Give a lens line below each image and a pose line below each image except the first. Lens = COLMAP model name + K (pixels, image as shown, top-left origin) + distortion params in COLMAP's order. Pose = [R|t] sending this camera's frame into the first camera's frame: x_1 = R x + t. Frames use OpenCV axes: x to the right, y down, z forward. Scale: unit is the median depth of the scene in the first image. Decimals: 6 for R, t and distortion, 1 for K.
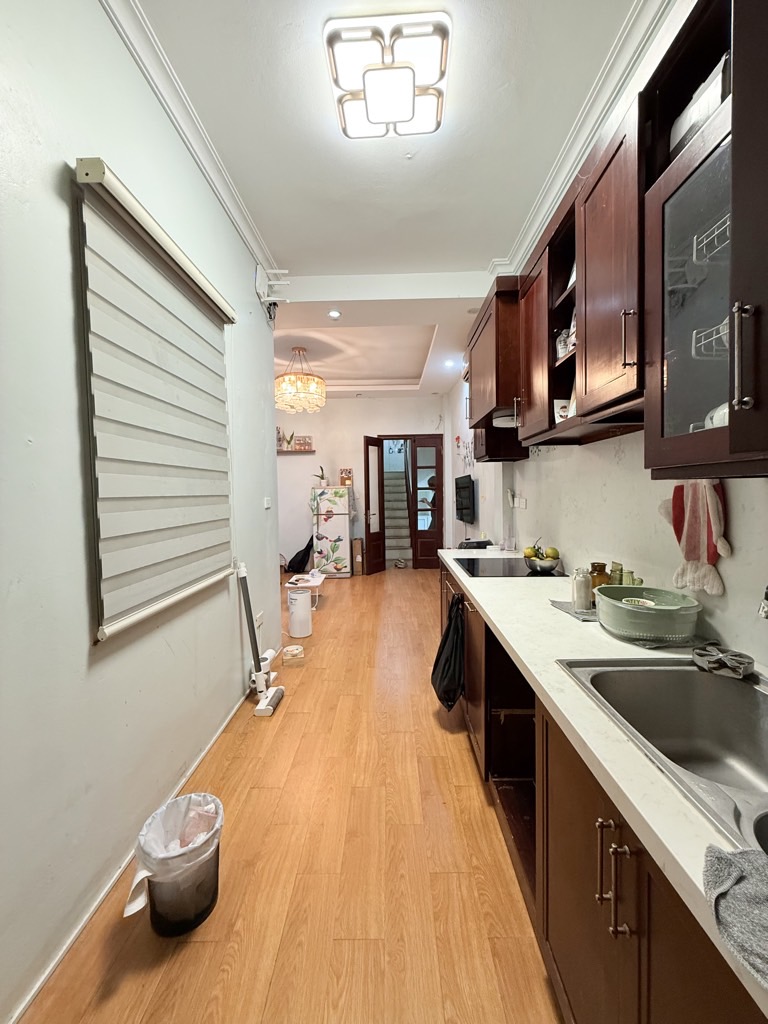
lens RADIAL K [[406.9, 0, 381.9], [0, 406.9, 509.9], [0, 0, 1]] dist [-0.002930, -0.000560]
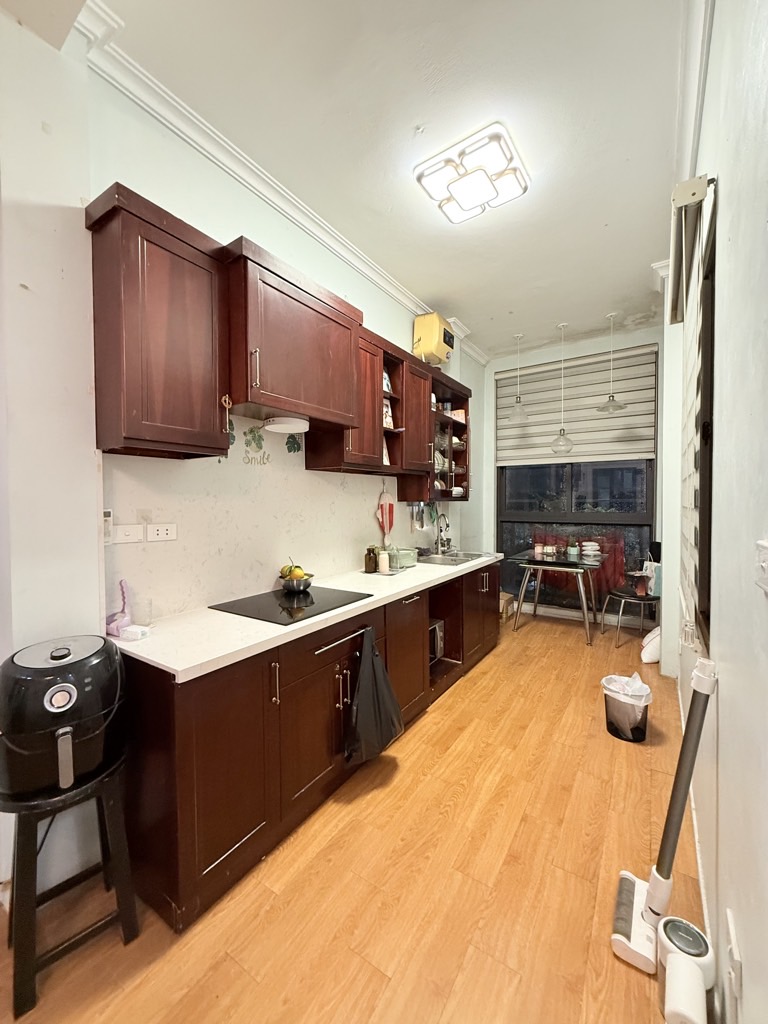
lens RADIAL K [[406.9, 0, 383.4], [0, 406.9, 509.7], [0, 0, 1]] dist [-0.002930, -0.000560]
pose [[-0.845109, 0.005619, 0.534565, -0.339518], [0.036541, 0.998213, 0.047276, -0.088726], [-0.533344, 0.059486, -0.843804, 1.889120]]
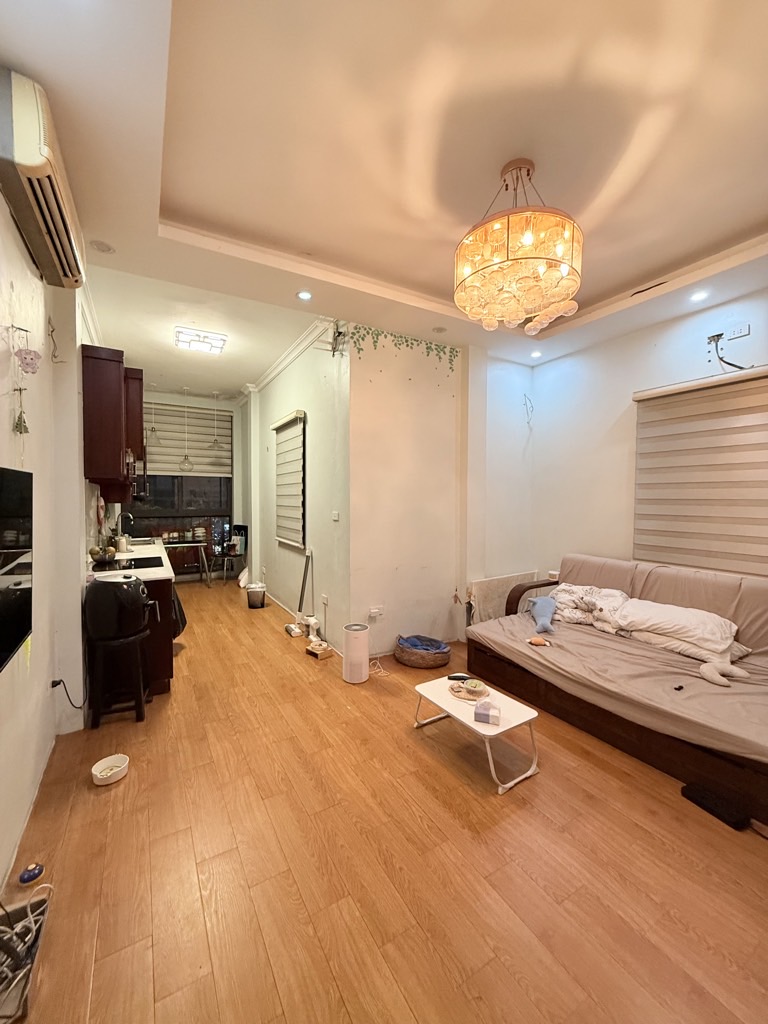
lens RADIAL K [[406.9, 0, 385.5], [0, 406.9, 514.5], [0, 0, 1]] dist [-0.002930, -0.000560]
pose [[-0.847680, 0.029607, -0.529680, 0.333915], [-0.015433, 0.996643, 0.080407, -0.179185], [0.530283, 0.076334, -0.844378, 3.120113]]
